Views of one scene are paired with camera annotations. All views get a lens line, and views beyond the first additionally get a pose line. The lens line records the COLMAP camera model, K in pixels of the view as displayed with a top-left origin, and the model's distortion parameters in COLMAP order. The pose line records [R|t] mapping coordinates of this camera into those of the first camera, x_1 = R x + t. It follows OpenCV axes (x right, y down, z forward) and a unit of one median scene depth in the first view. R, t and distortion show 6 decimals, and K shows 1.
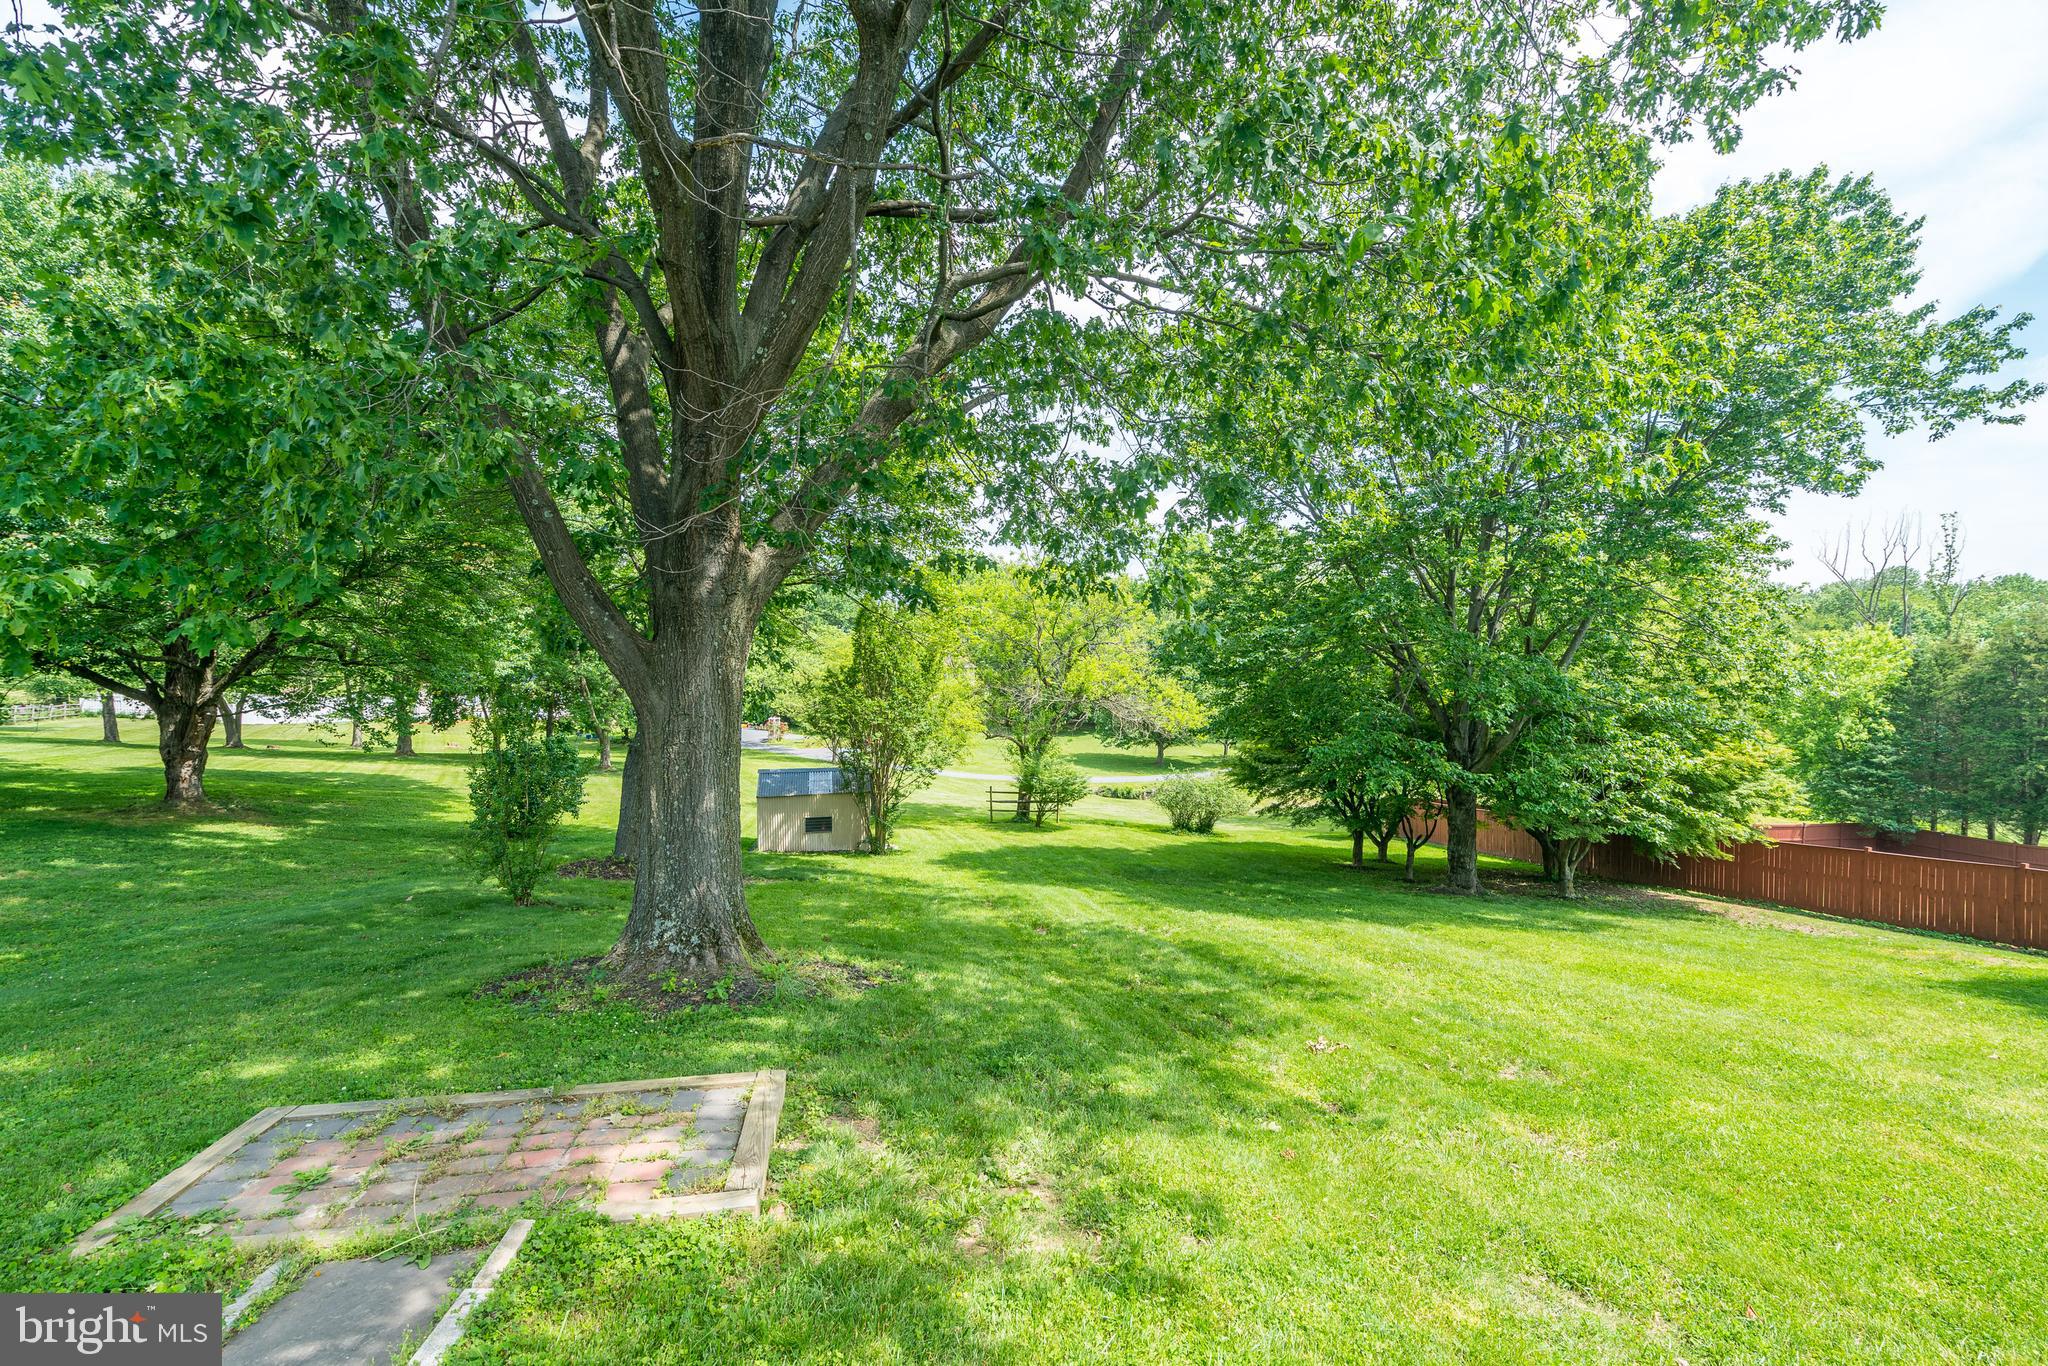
lens RADIAL K [[925.1, 0, 1036.3], [0, 925.1, 675.6], [0, 0, 1]] dist [-0.000195, -0.000413]
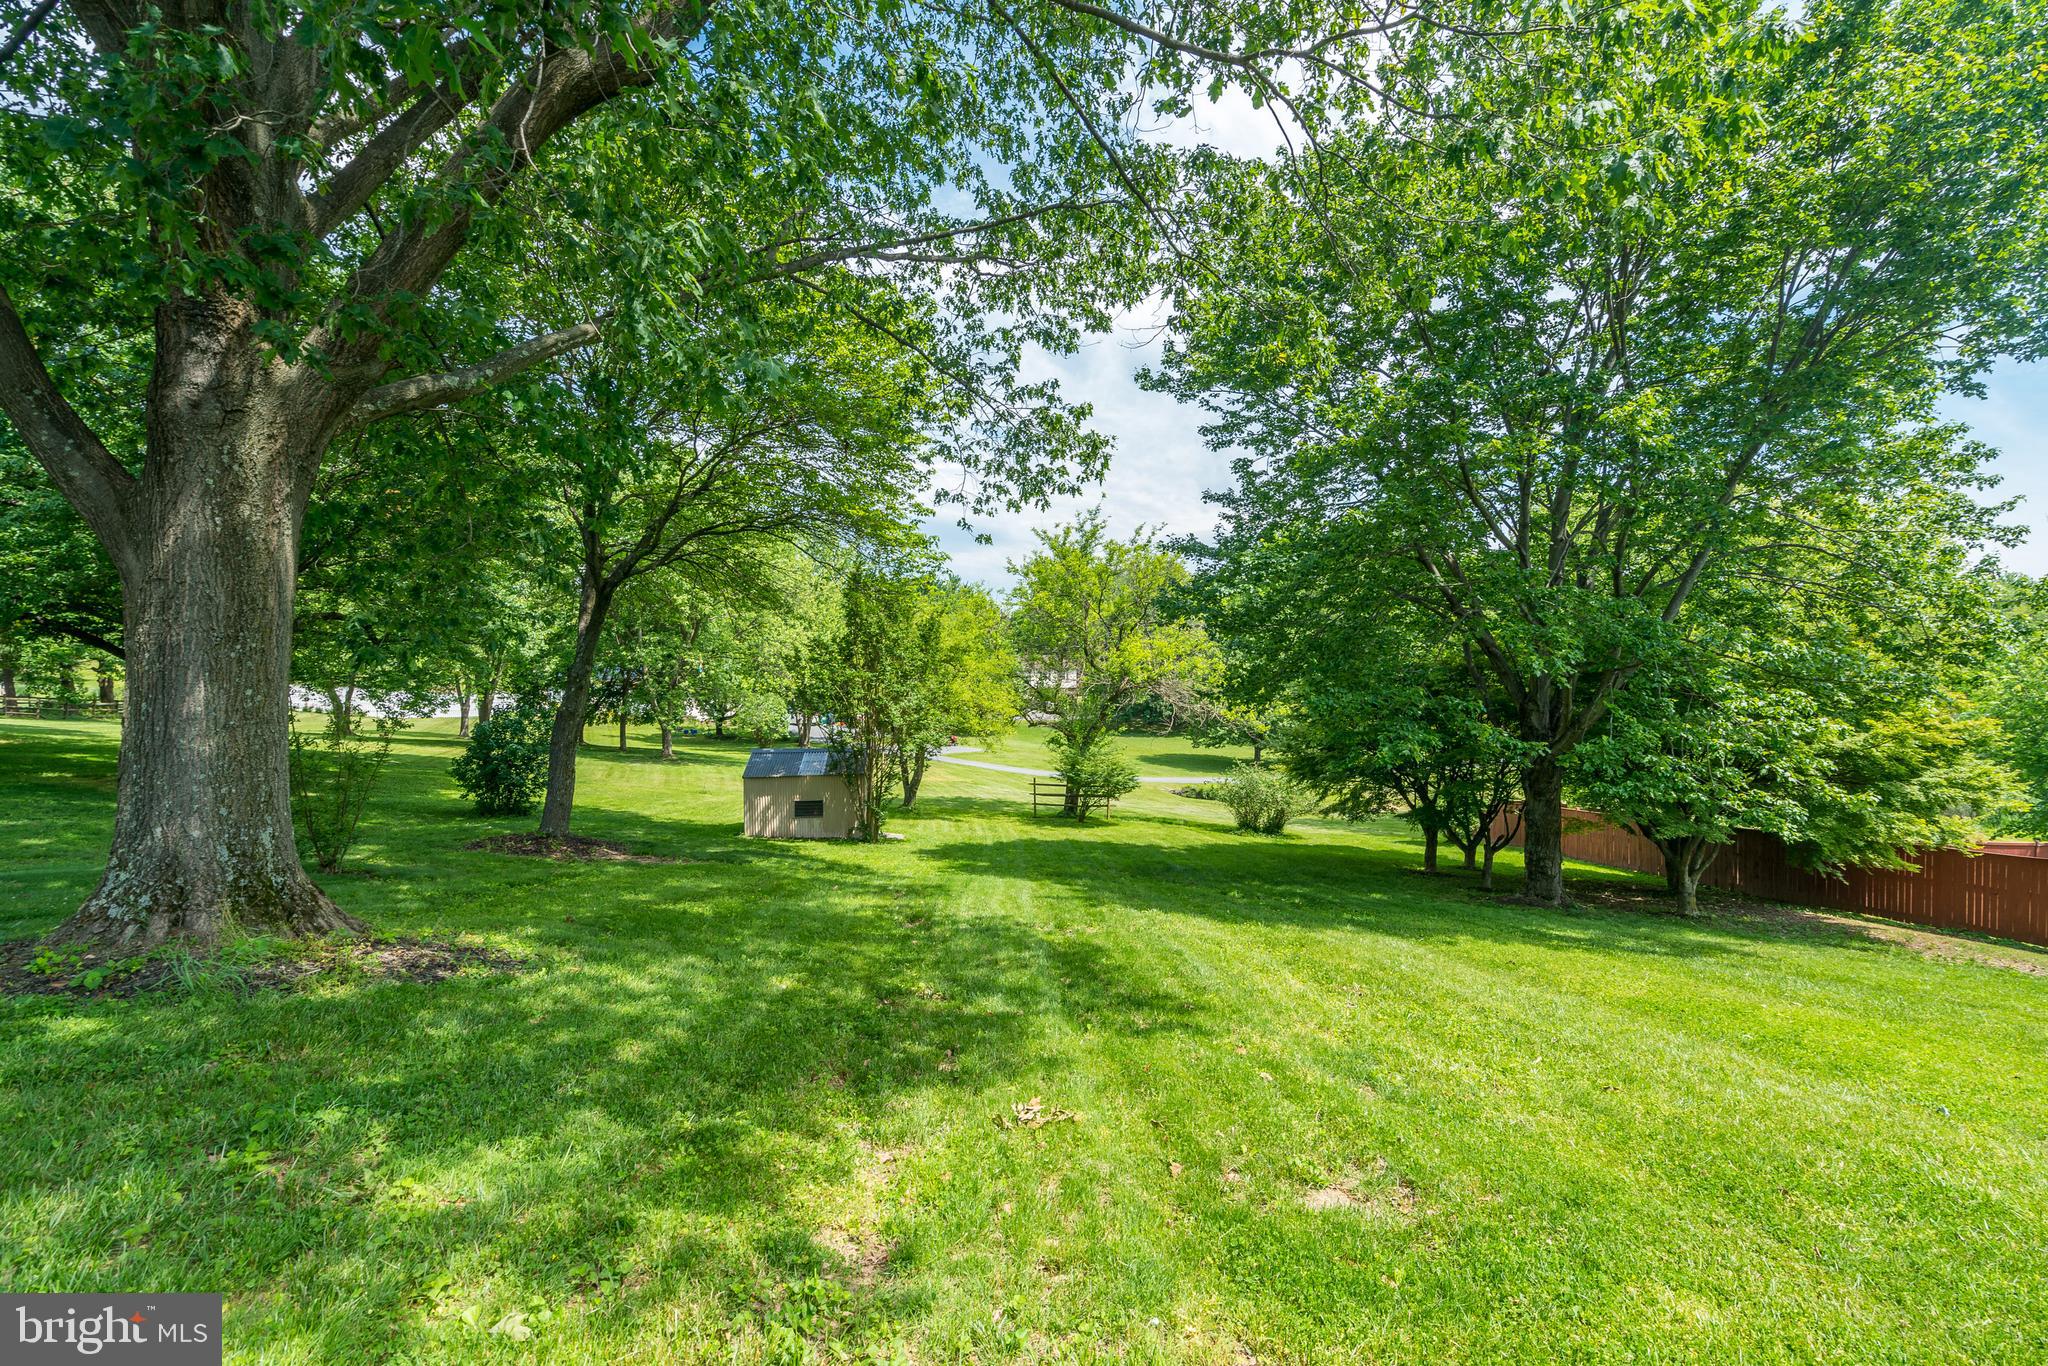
lens RADIAL K [[925.1, 0, 1036.3], [0, 925.1, 675.6], [0, 0, 1]] dist [-0.000195, -0.000413]
pose [[0.990657, -0.000267, -0.136375, 0.136945], [-0.000901, 0.999963, -0.008502, 0.043954], [0.136372, 0.008546, 0.990621, 0.144783]]
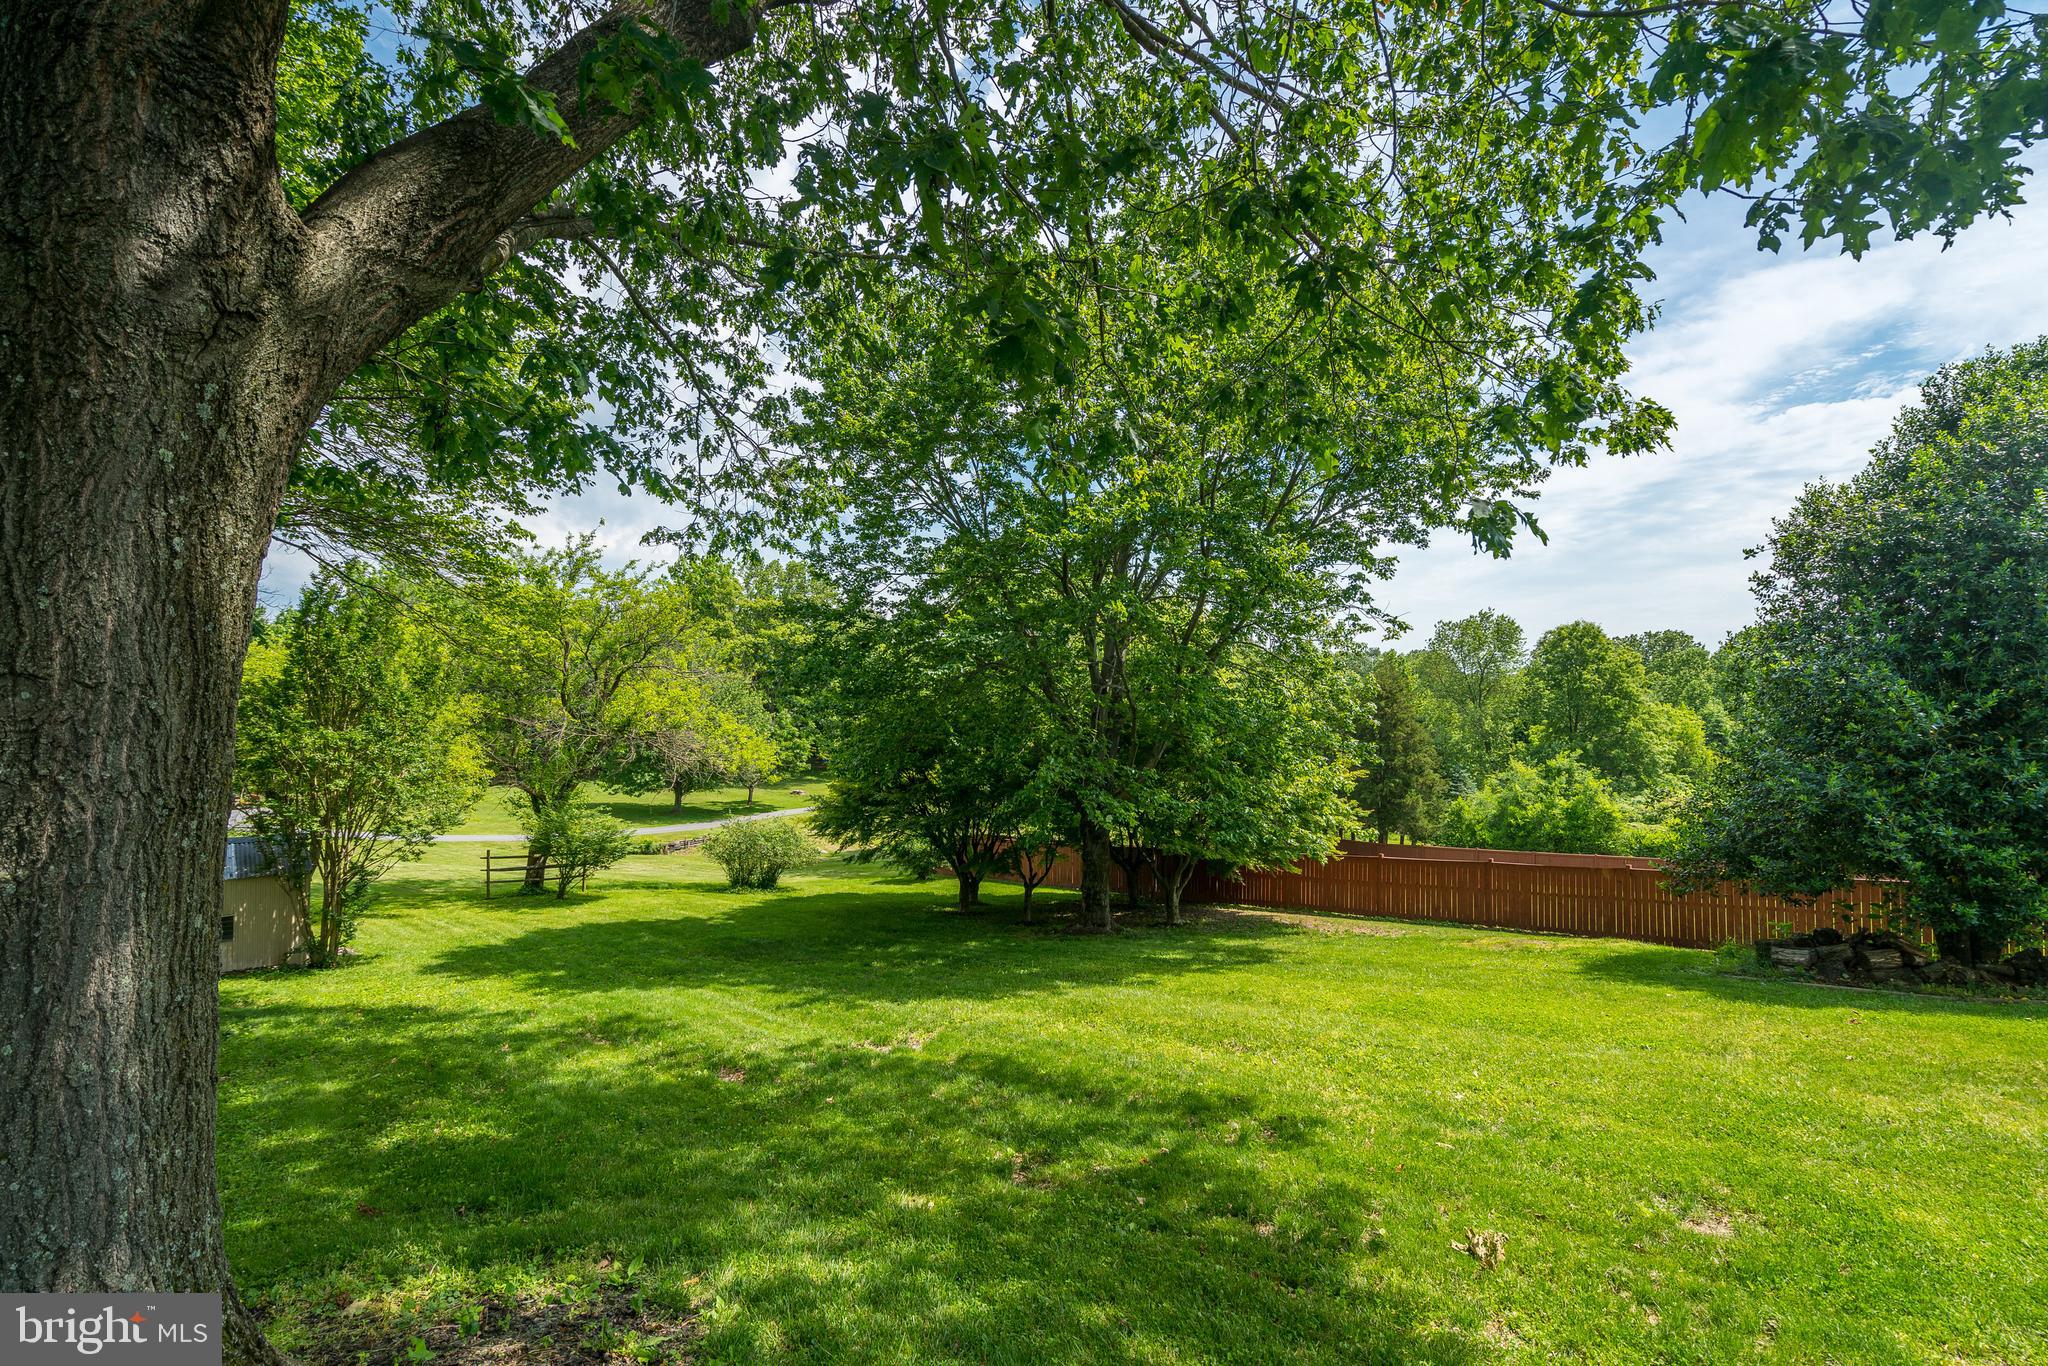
lens RADIAL K [[916.8, 0, 1028.8], [0, 916.8, 675.3], [0, 0, 1]] dist [-0.000458, 0.000107]
pose [[0.860852, 0.032503, 0.507816, -0.092714], [-0.007799, 0.998684, -0.050699, 0.019884], [-0.508795, 0.039684, 0.859972, 0.217109]]
